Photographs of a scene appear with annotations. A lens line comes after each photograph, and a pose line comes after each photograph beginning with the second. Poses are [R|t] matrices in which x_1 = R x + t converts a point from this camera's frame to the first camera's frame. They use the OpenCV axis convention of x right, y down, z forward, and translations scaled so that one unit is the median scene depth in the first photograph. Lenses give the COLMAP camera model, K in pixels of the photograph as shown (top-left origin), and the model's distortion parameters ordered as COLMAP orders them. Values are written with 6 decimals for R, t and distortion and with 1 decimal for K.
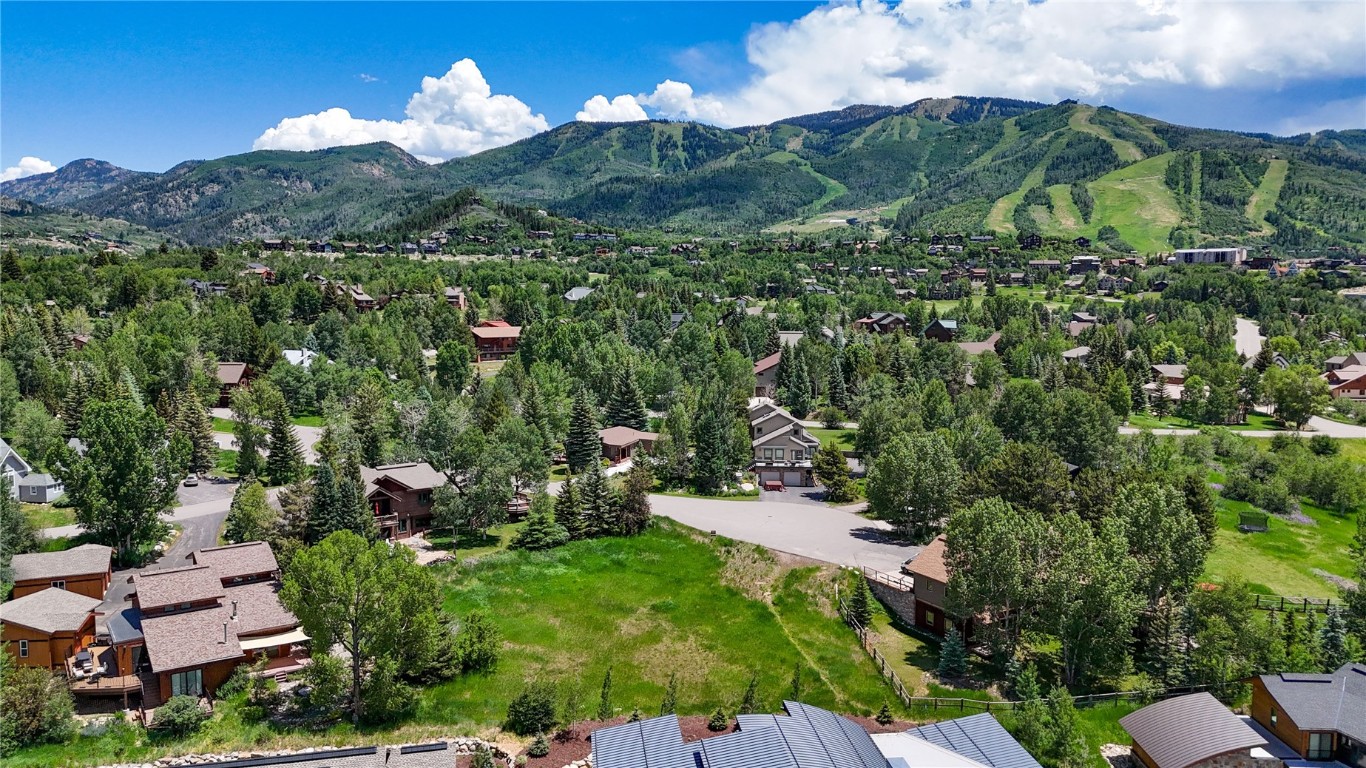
lens RADIAL K [[999.1, 0, 683.0], [0, 999.1, 384.0], [0, 0, 1]] dist [0.070331, -0.054162]
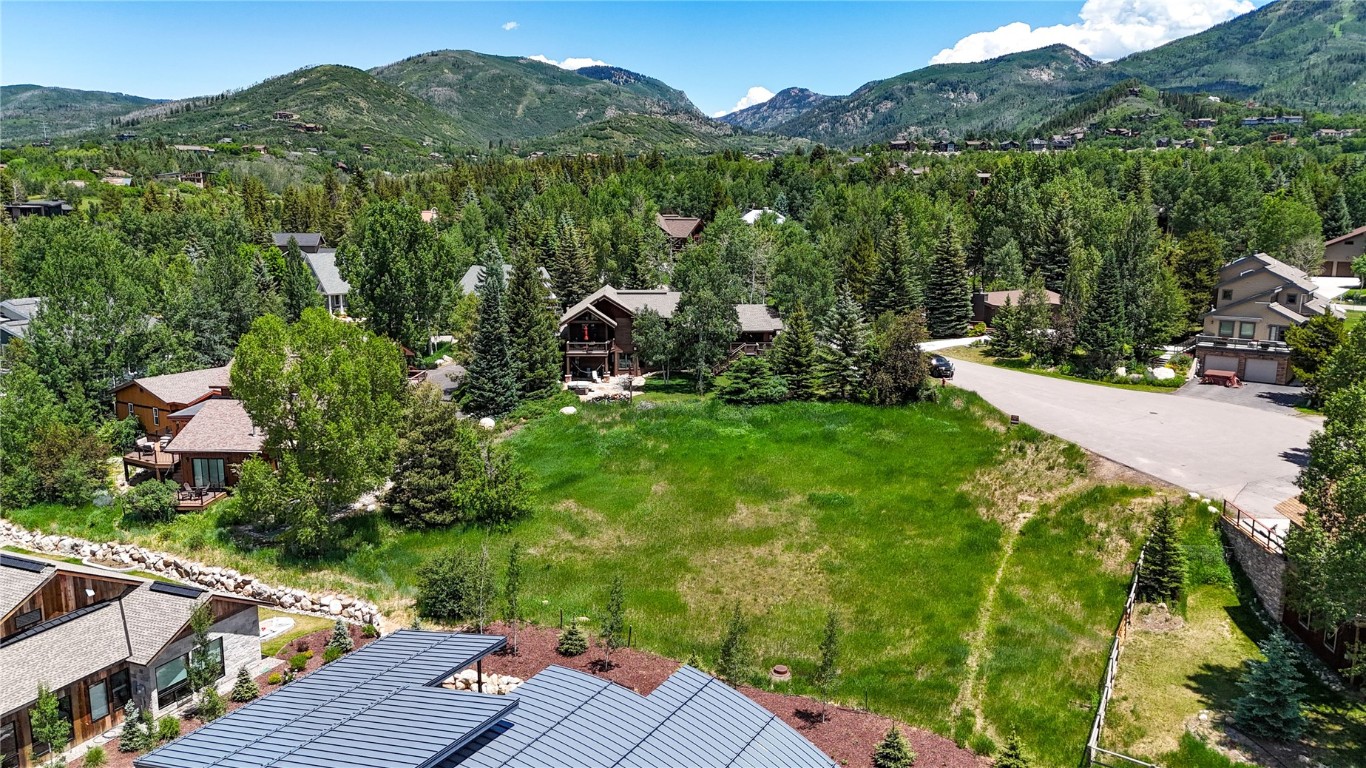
lens RADIAL K [[999.1, 0, 683.0], [0, 999.1, 384.0], [0, 0, 1]] dist [0.070331, -0.054162]
pose [[0.814436, 0.102791, -0.571076, 0.178002], [-0.052354, 0.993187, 0.104105, 0.056211], [0.577887, -0.054889, 0.814269, 0.280884]]
